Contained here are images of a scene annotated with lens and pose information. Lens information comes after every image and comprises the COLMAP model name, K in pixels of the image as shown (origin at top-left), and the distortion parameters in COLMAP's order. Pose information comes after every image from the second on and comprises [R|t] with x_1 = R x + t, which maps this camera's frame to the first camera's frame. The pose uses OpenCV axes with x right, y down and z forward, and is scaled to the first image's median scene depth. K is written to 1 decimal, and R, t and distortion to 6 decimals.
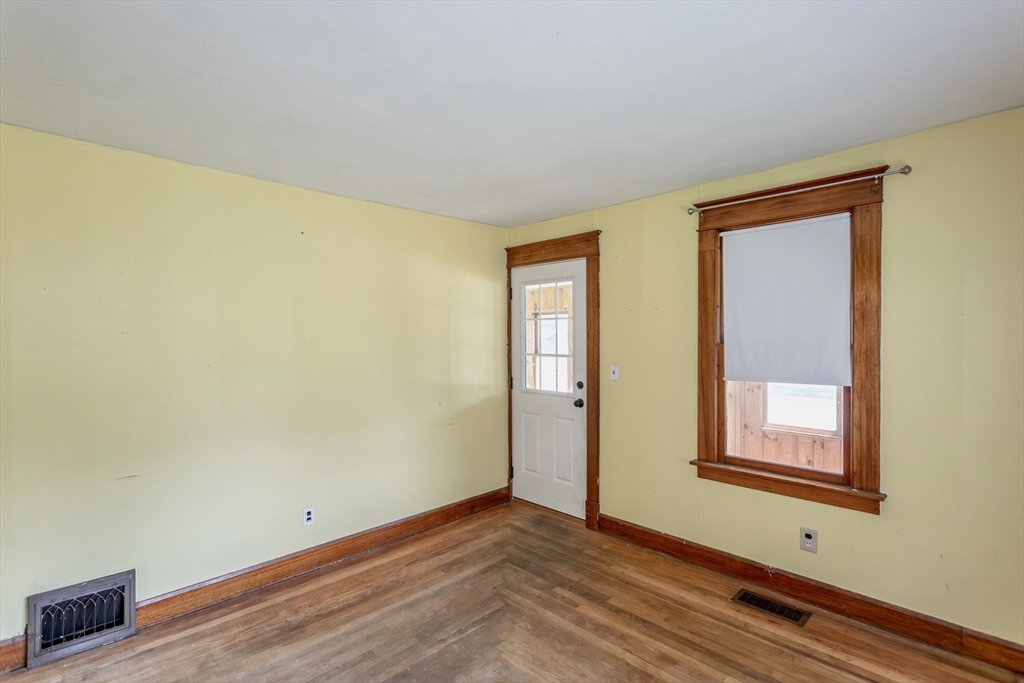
lens RADIAL K [[493.2, 0, 512.1], [0, 493.2, 337.0], [0, 0, 1]] dist [0.002399, 0.001031]
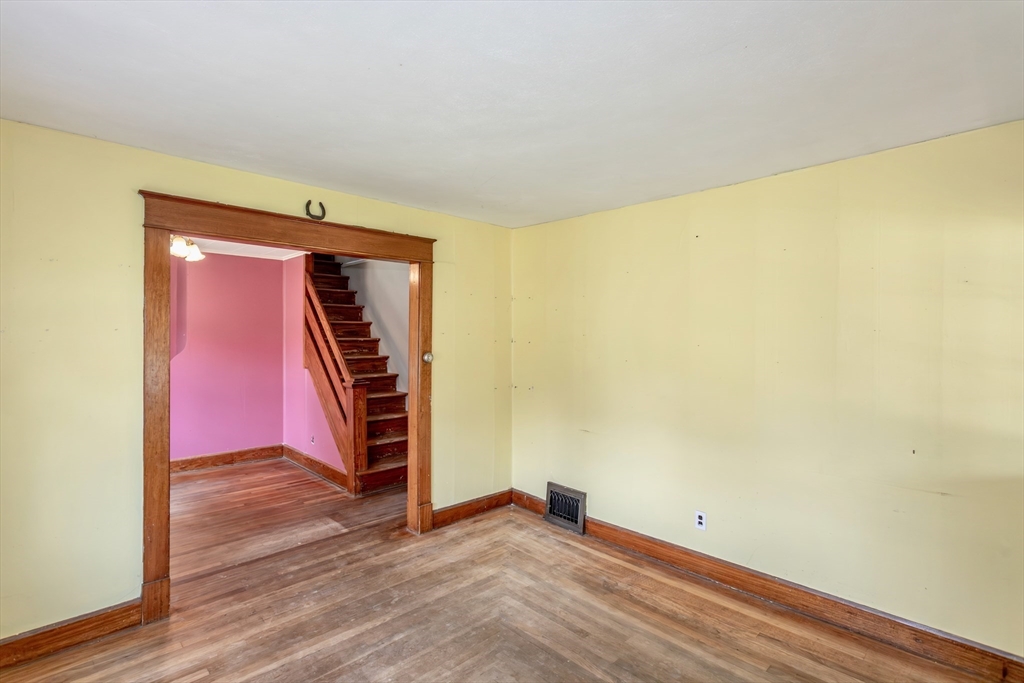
lens RADIAL K [[493.2, 0, 512.1], [0, 493.2, 338.2], [0, 0, 1]] dist [0.002399, 0.001031]
pose [[-0.017244, 0.007169, -0.999826, 0.689342], [-0.008186, 0.999940, 0.007311, -0.008959], [0.999818, 0.008310, -0.017184, 0.749205]]
